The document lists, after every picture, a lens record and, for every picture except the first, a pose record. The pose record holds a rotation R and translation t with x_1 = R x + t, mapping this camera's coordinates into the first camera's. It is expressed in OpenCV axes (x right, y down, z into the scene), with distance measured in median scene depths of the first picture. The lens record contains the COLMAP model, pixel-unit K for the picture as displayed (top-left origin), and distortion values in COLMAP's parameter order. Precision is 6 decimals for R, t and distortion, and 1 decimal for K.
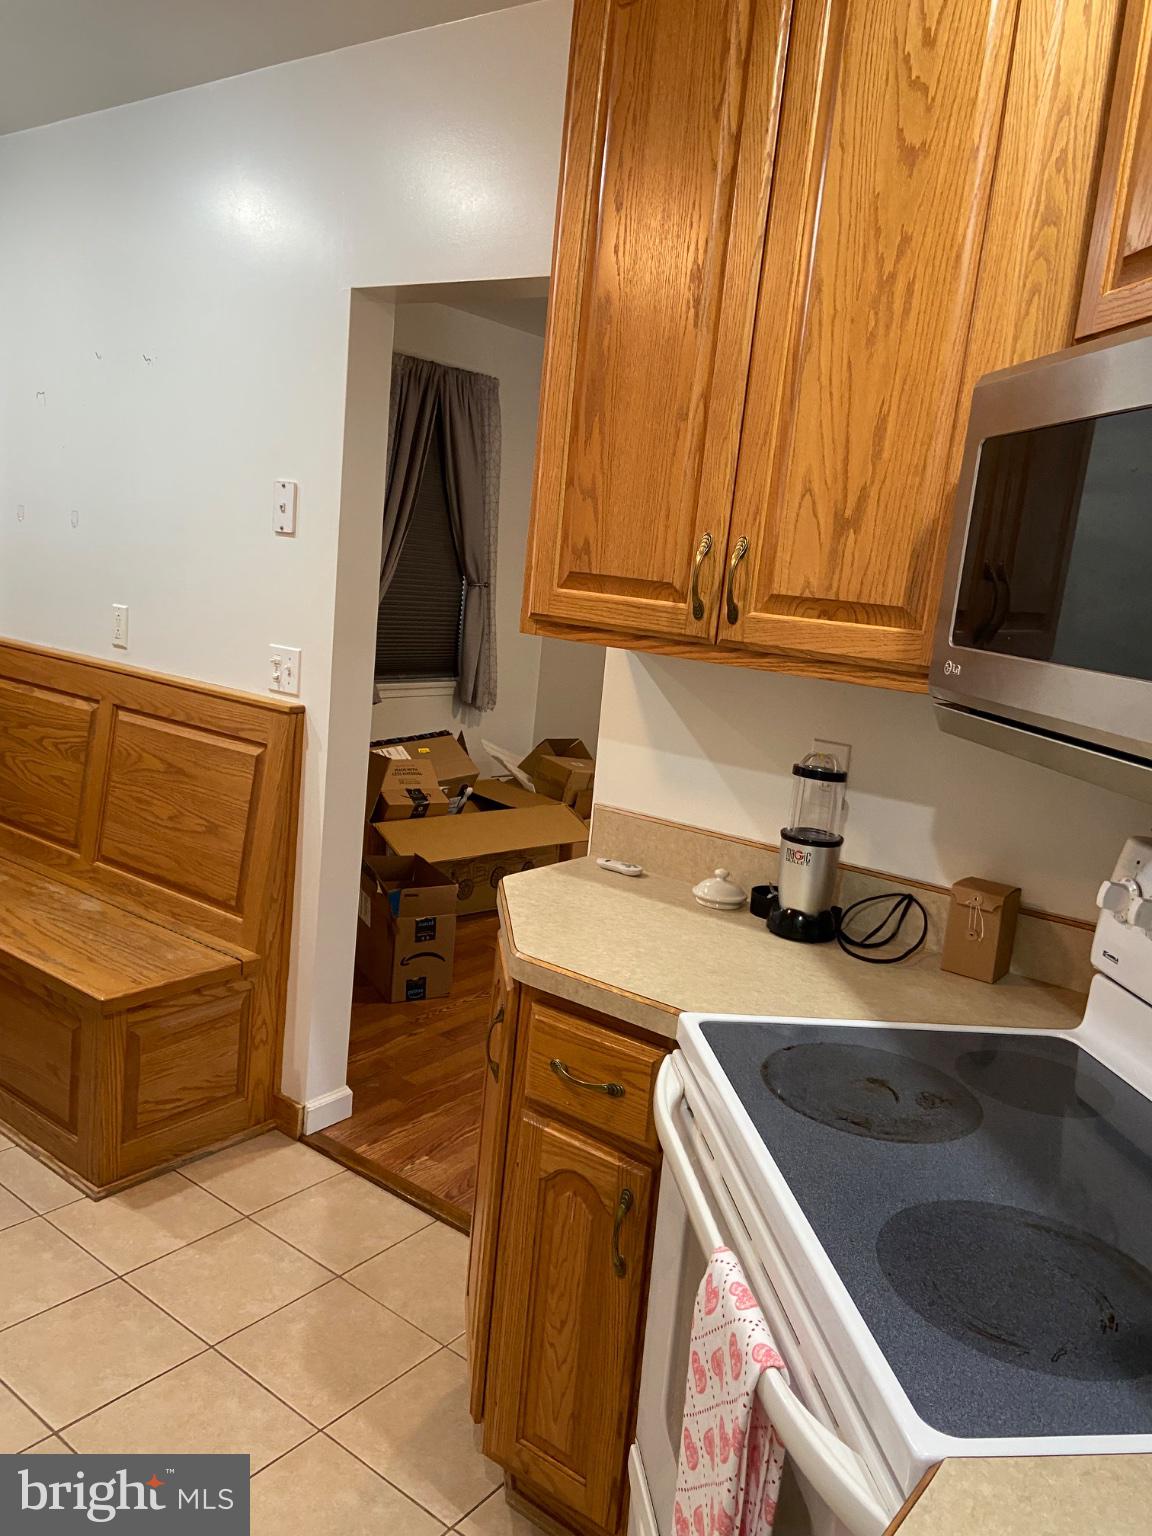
lens RADIAL K [[1159.6, 0, 582.4], [0, 1159.6, 760.7], [0, 0, 1]] dist [0.139523, -0.186329]
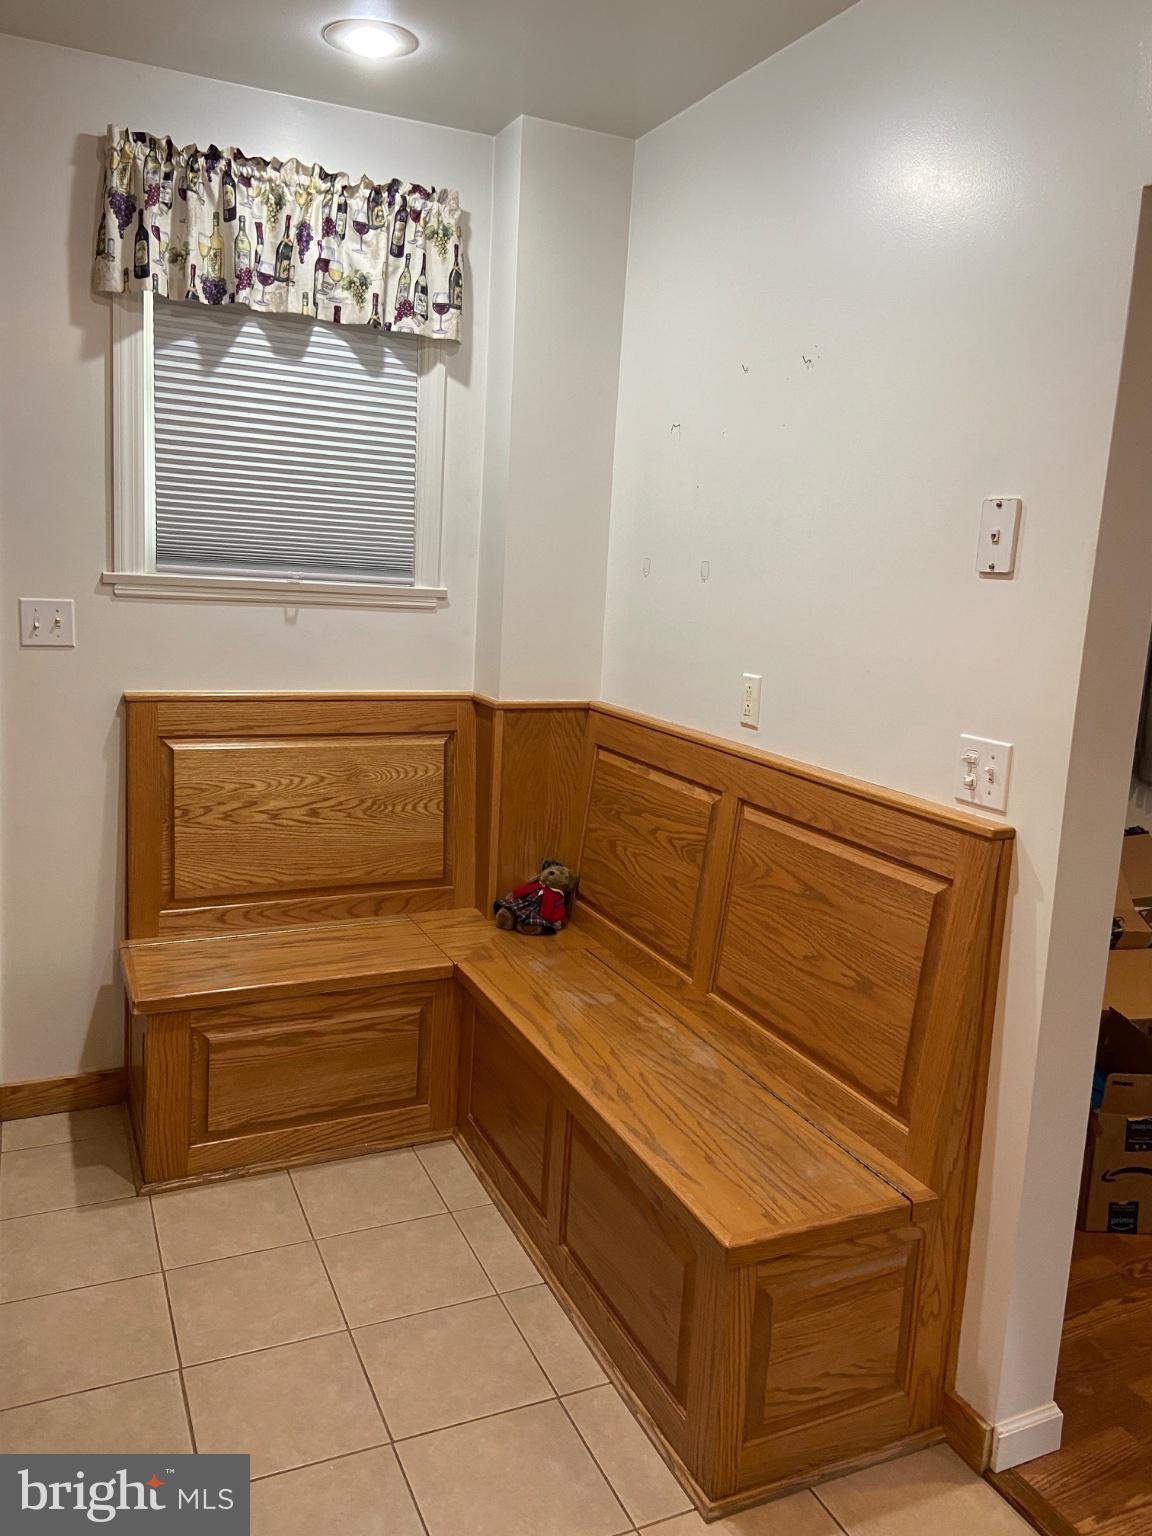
lens RADIAL K [[1159.6, 0, 582.4], [0, 1159.6, 760.7], [0, 0, 1]] dist [0.139523, -0.186329]
pose [[0.887463, 0.034334, -0.459599, -0.145594], [-0.049269, 0.998574, -0.020538, -0.058377], [0.458238, 0.040870, 0.887889, 0.279431]]
